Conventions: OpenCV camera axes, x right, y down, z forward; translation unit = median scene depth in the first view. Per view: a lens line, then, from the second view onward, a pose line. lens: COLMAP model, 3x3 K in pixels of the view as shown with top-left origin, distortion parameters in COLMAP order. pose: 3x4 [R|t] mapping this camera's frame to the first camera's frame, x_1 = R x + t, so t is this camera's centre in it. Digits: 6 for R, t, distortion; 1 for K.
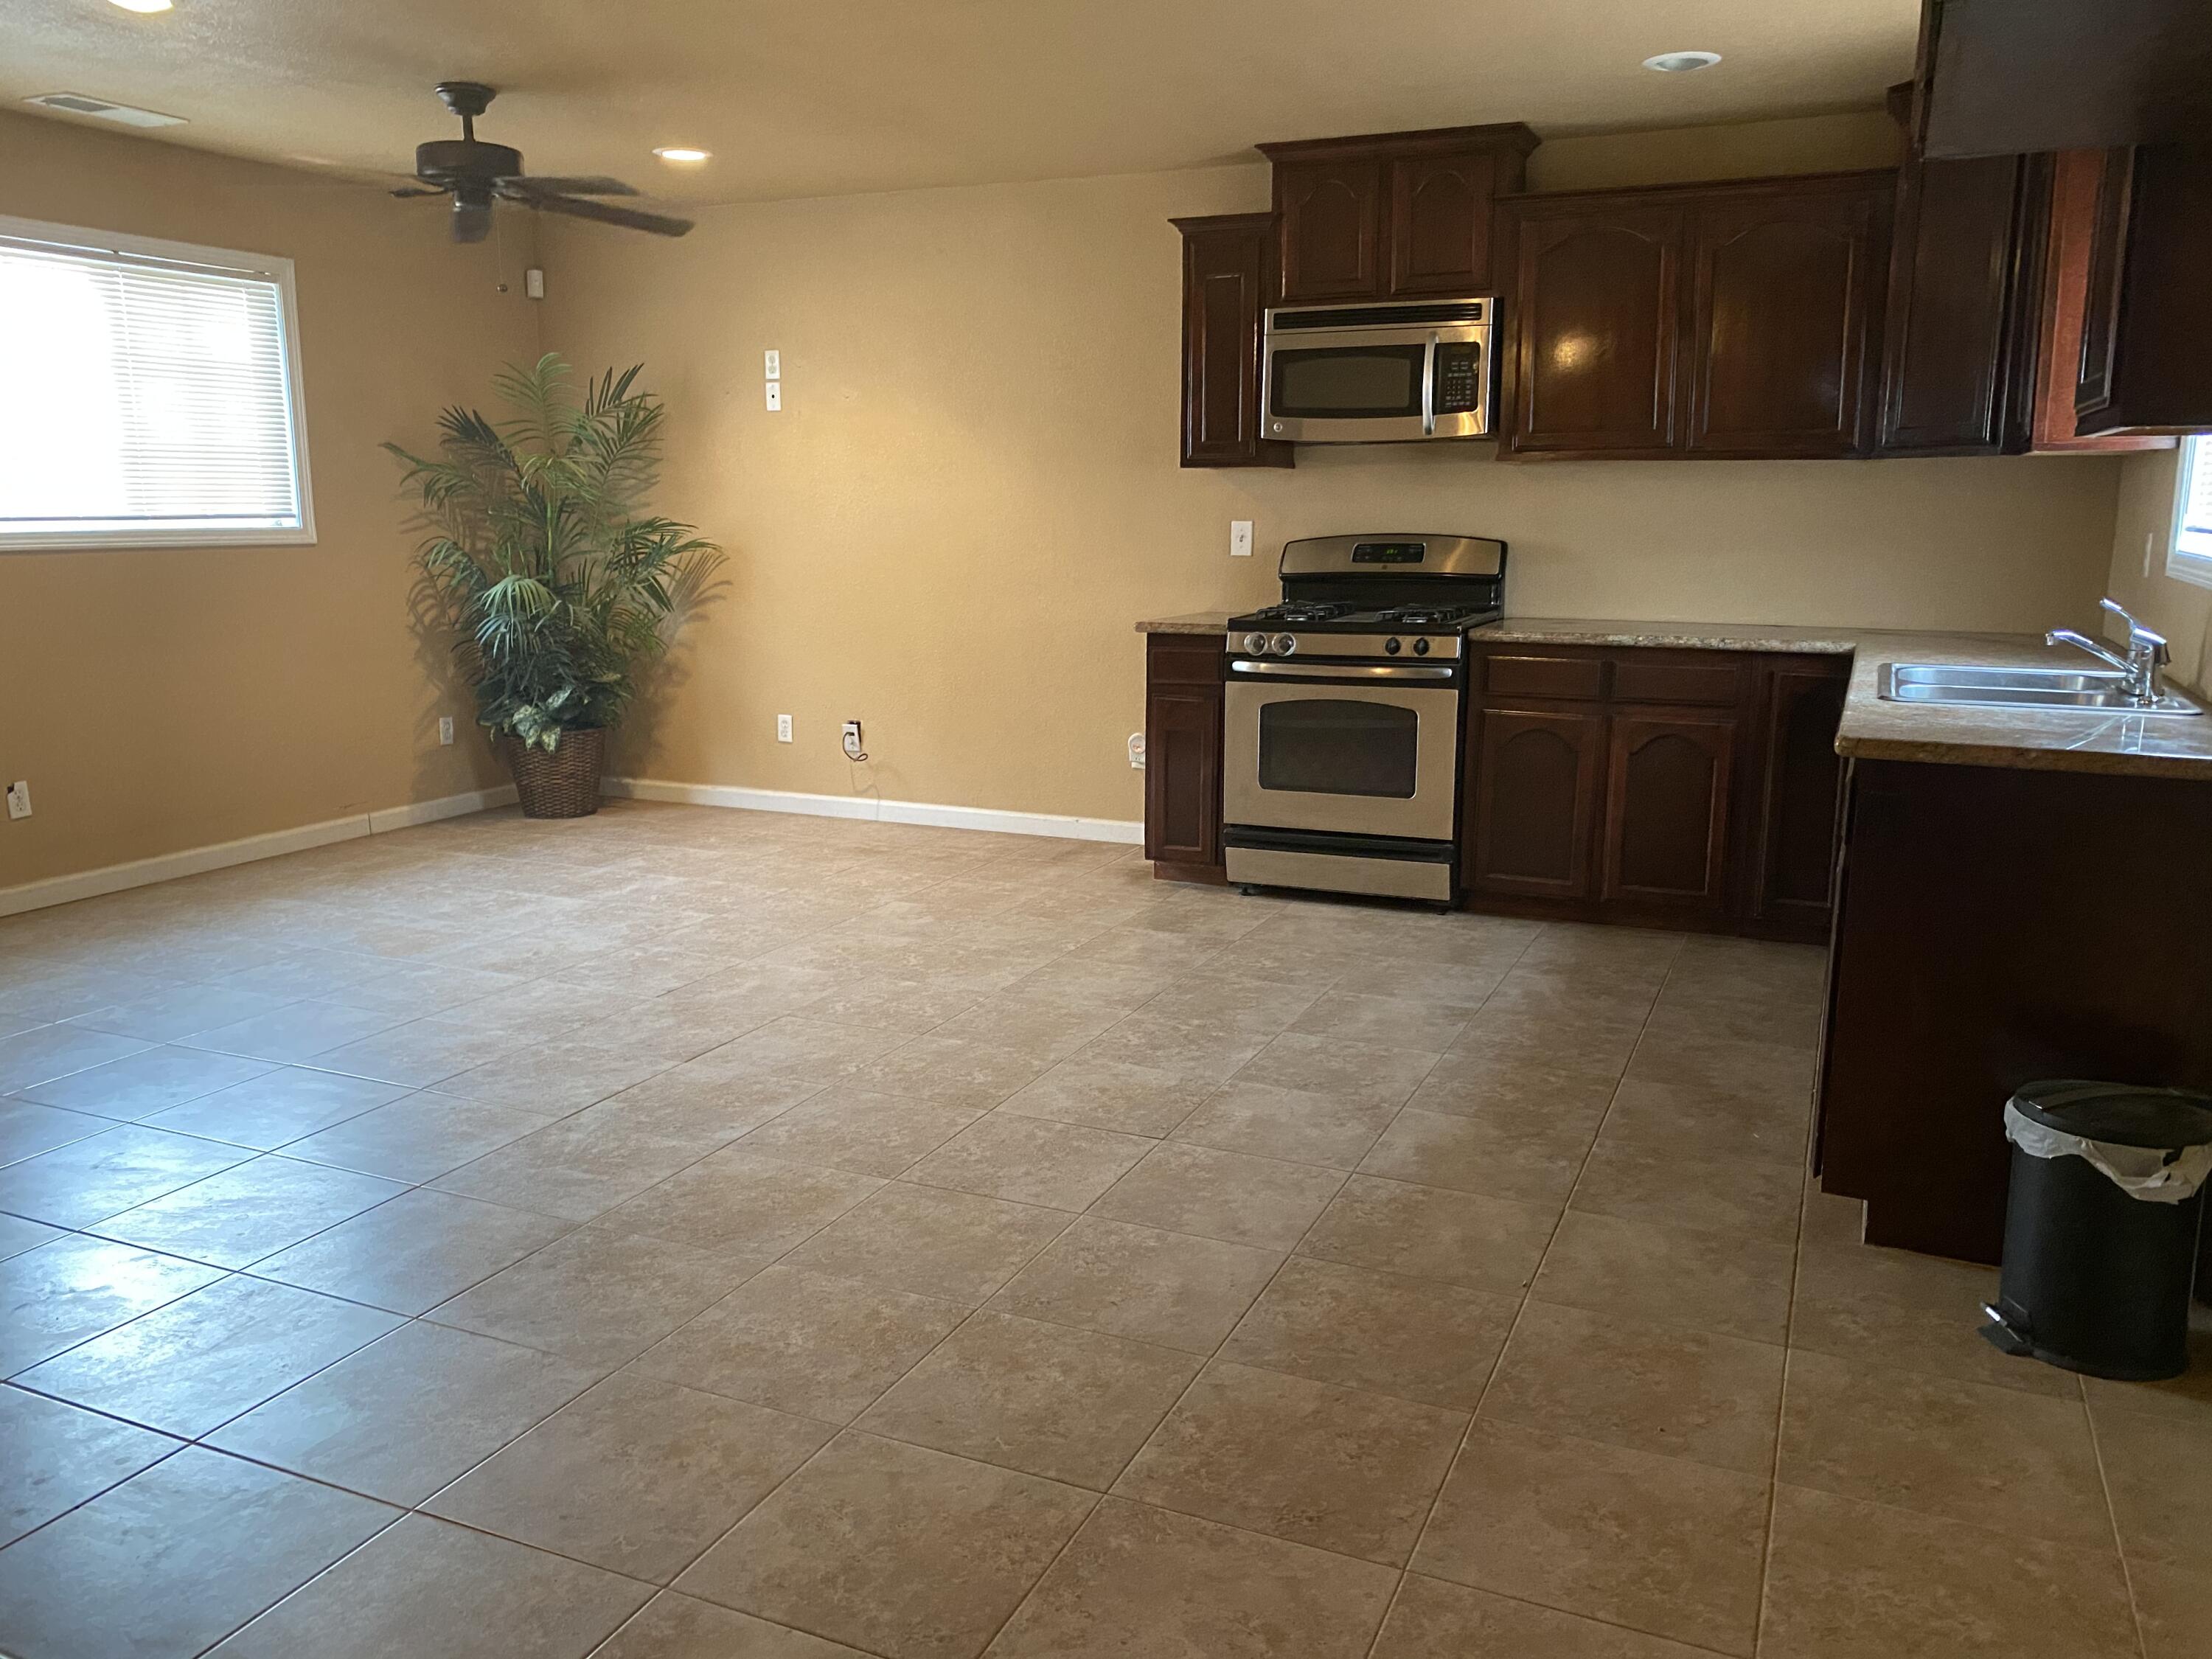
lens RADIAL K [[1692.7, 0, 1098.4], [0, 1692.7, 842.6], [0, 0, 1]] dist [0.071999, -0.053459]
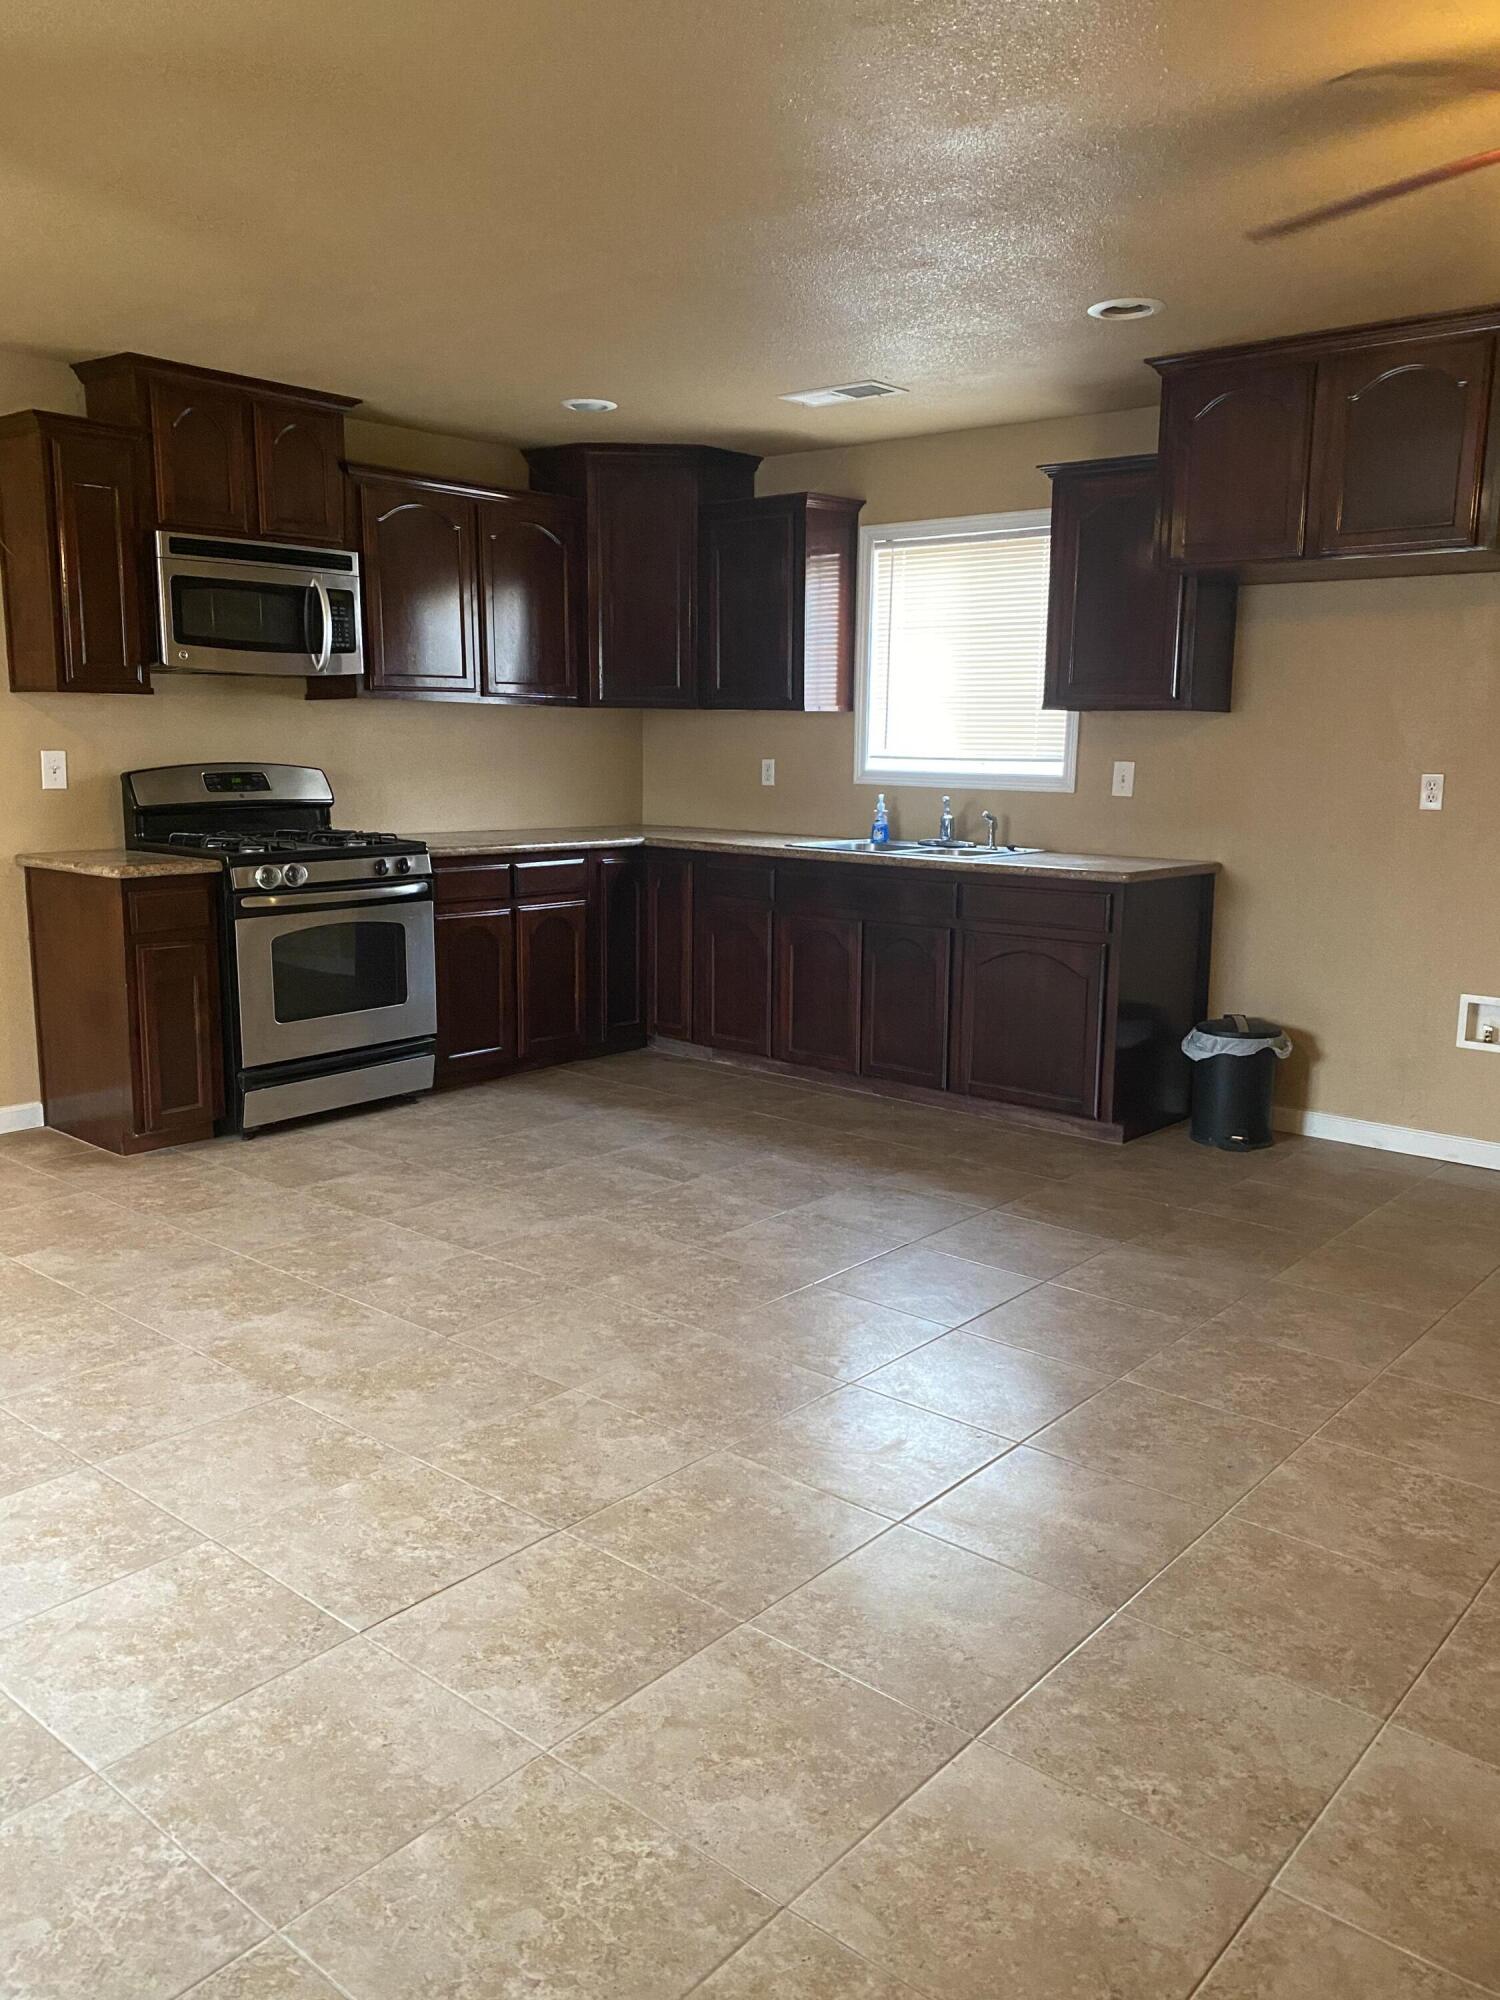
lens RADIAL K [[1530.5, 0, 743.9], [0, 1530.5, 984.6], [0, 0, 1]] dist [0.071999, -0.053459]
pose [[0.279898, -0.152523, 0.947836, -0.748819], [0.181826, 0.977852, 0.103660, -0.109332], [-0.942654, 0.143328, 0.301432, 0.533889]]
